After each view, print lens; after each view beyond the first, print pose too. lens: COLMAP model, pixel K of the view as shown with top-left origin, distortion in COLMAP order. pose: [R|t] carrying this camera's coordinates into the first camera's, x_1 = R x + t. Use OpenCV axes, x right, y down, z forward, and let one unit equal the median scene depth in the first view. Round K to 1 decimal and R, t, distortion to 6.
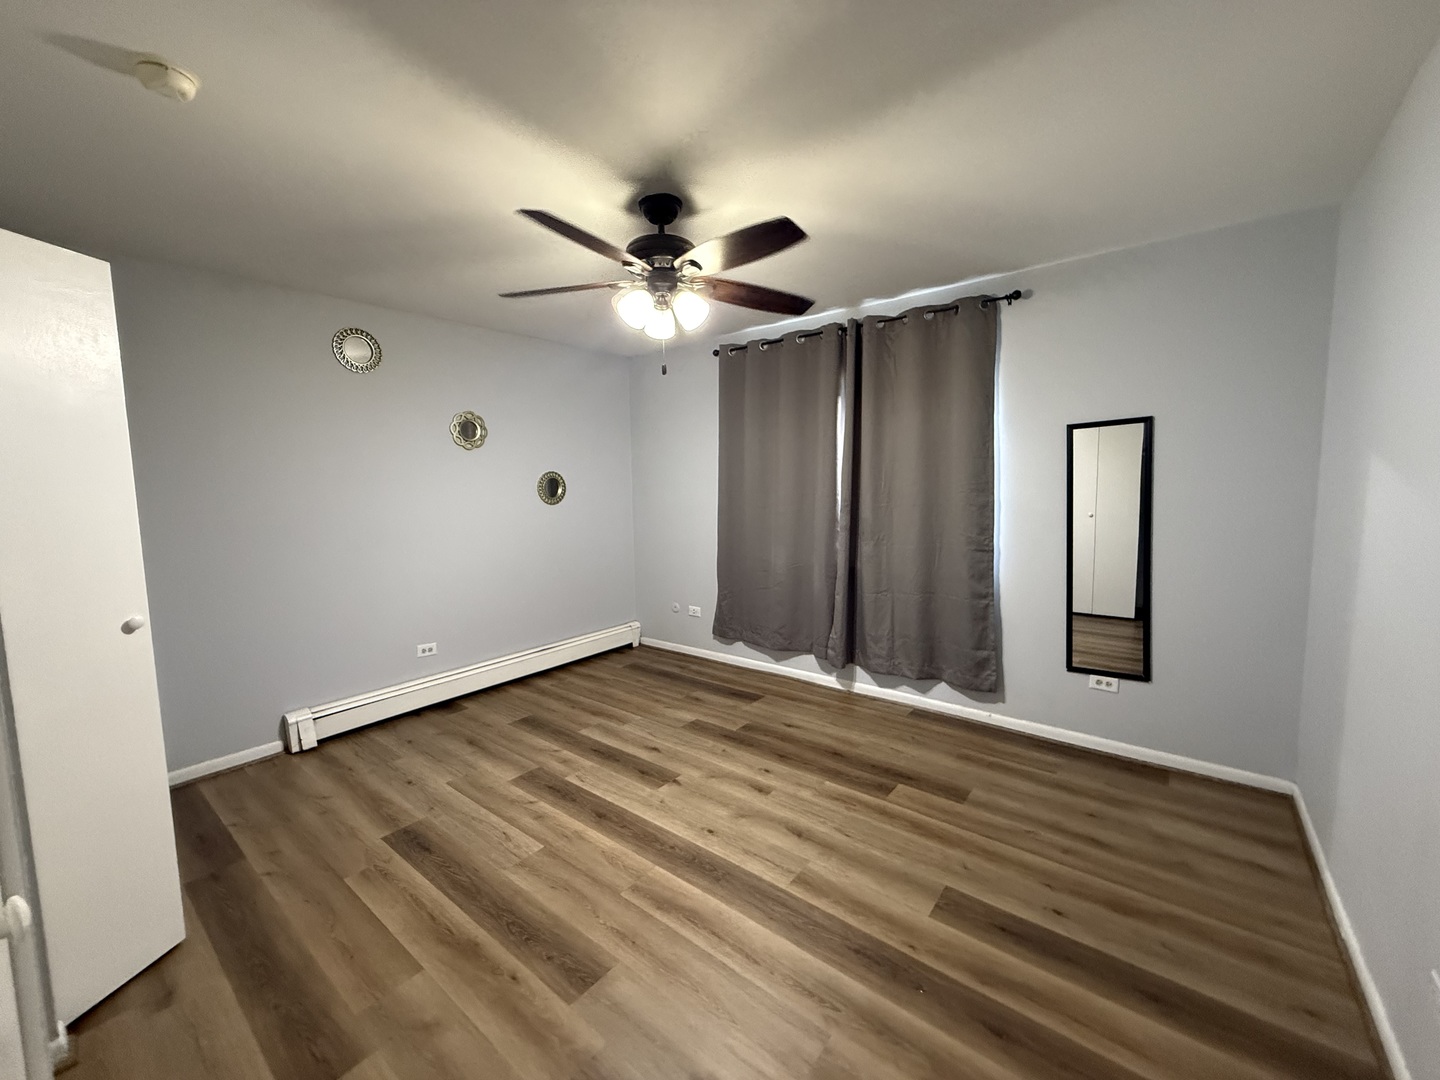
lens RADIAL K [[571.4, 0, 715.9], [0, 571.4, 539.3], [0, 0, 1]] dist [0.000076, -0.000249]
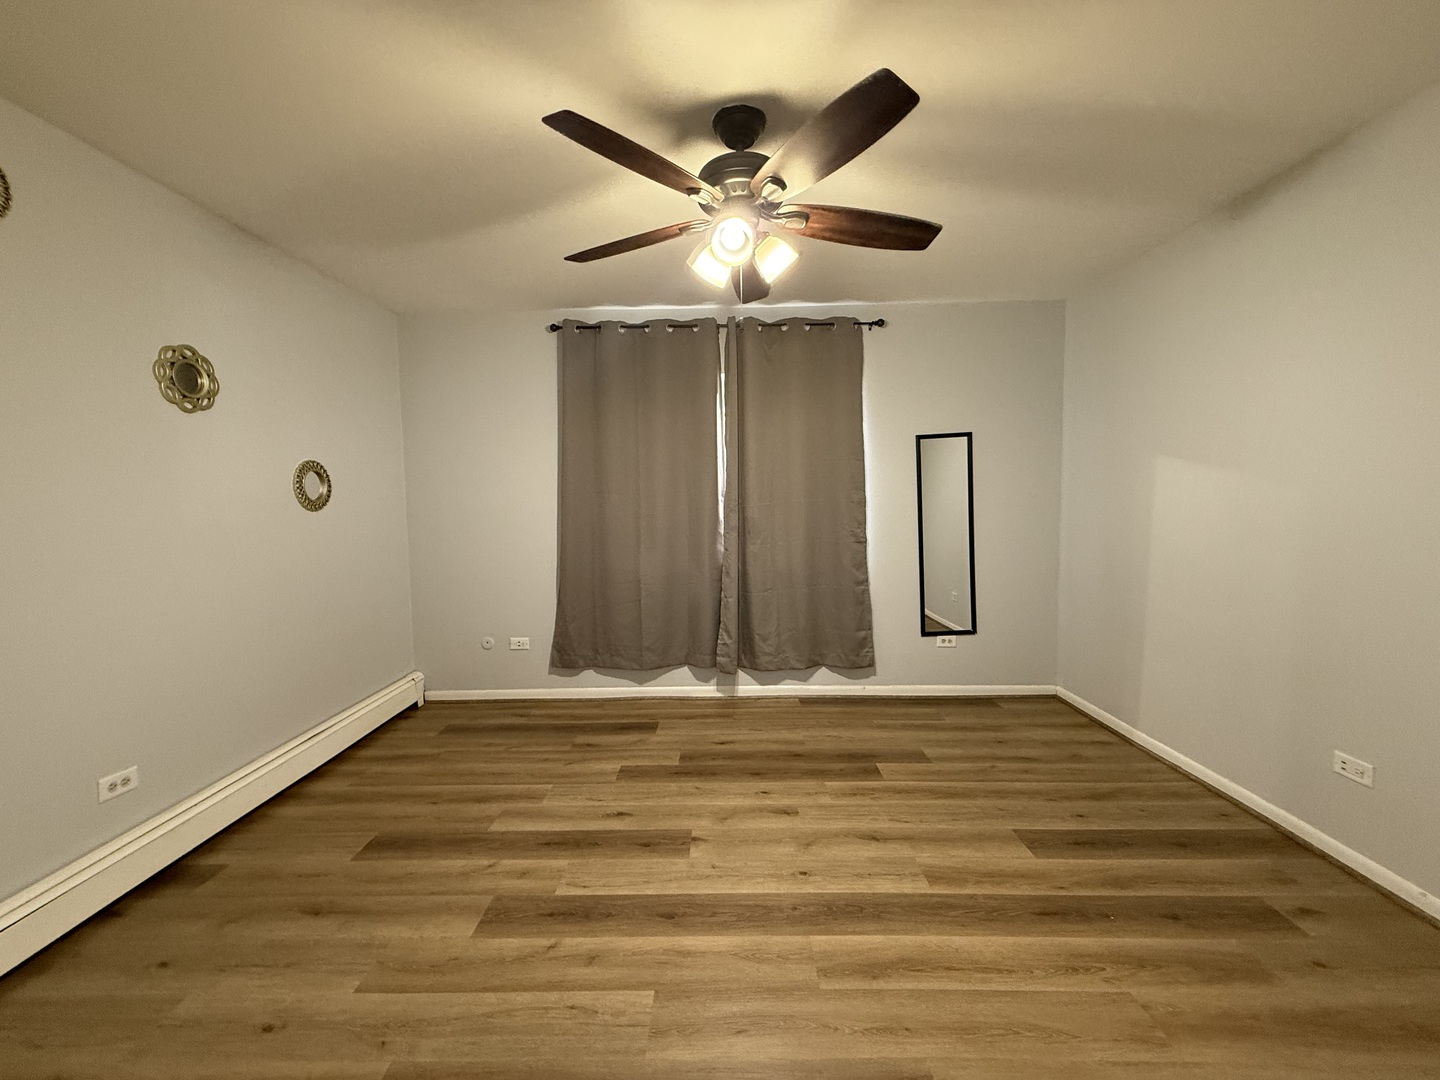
lens RADIAL K [[571.4, 0, 715.9], [0, 571.4, 539.3], [0, 0, 1]] dist [0.000076, -0.000249]
pose [[0.788673, -0.039093, 0.613568, -0.477615], [0.062192, 0.997930, -0.016358, 0.016178], [-0.611659, 0.051061, 0.789472, 0.297531]]
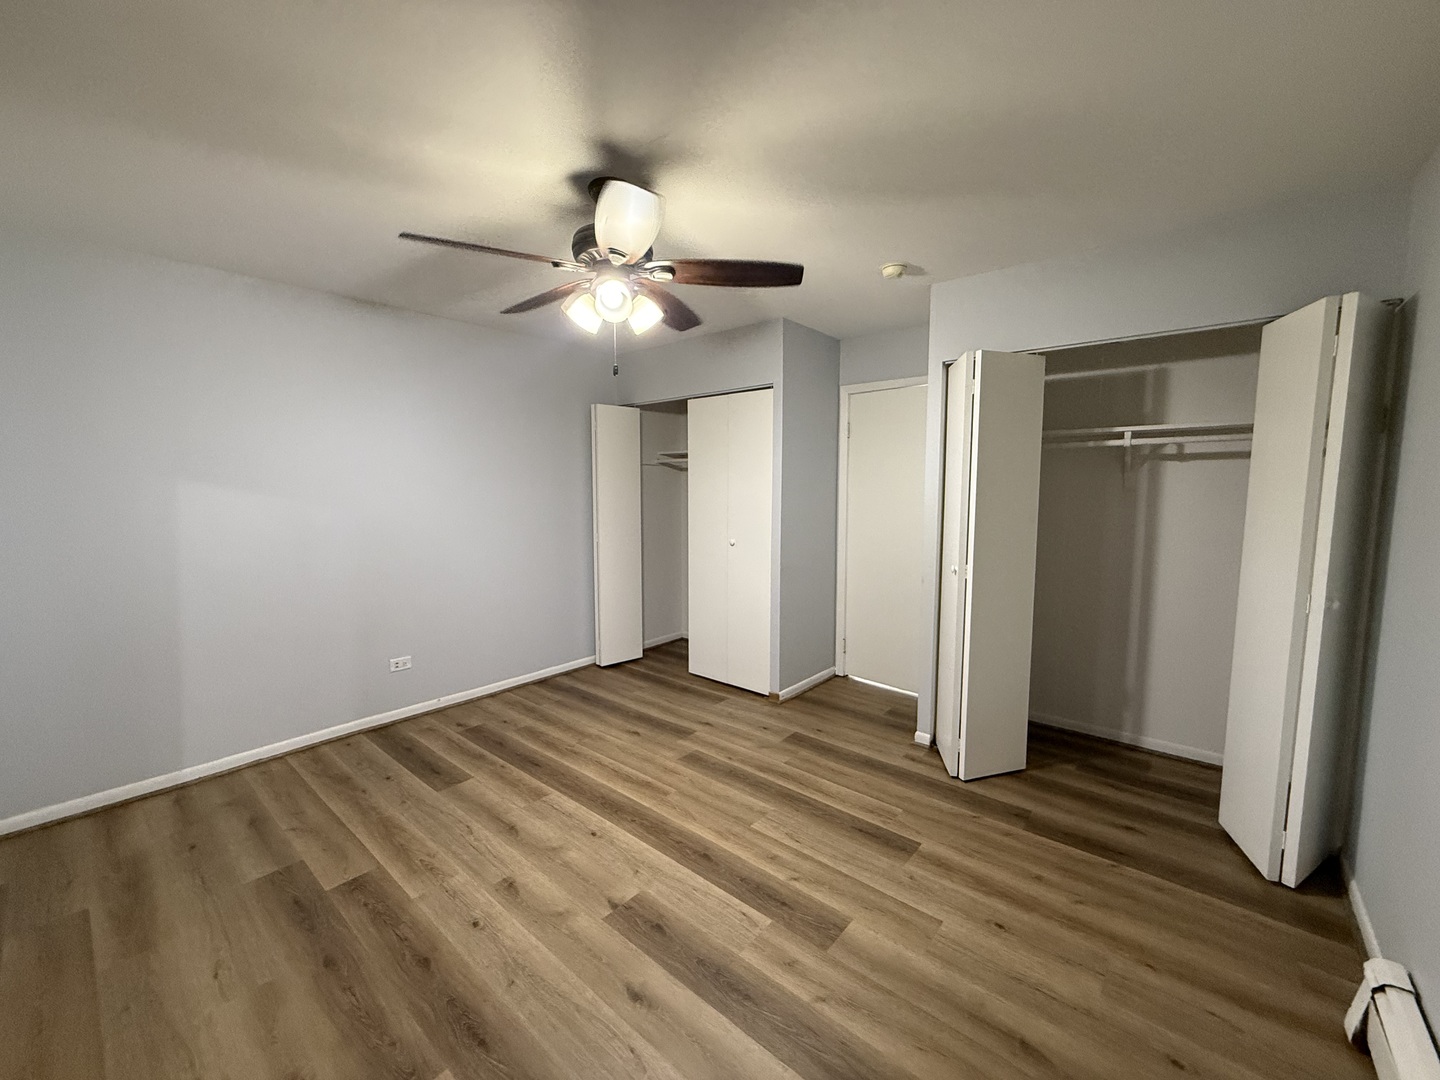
lens RADIAL K [[571.4, 0, 715.9], [0, 571.4, 539.3], [0, 0, 1]] dist [0.000076, -0.000249]
pose [[-0.999241, 0.016178, 0.035440, -0.212000], [0.022597, 0.981721, 0.188982, -0.151564], [-0.031735, 0.189639, -0.981341, 1.472914]]
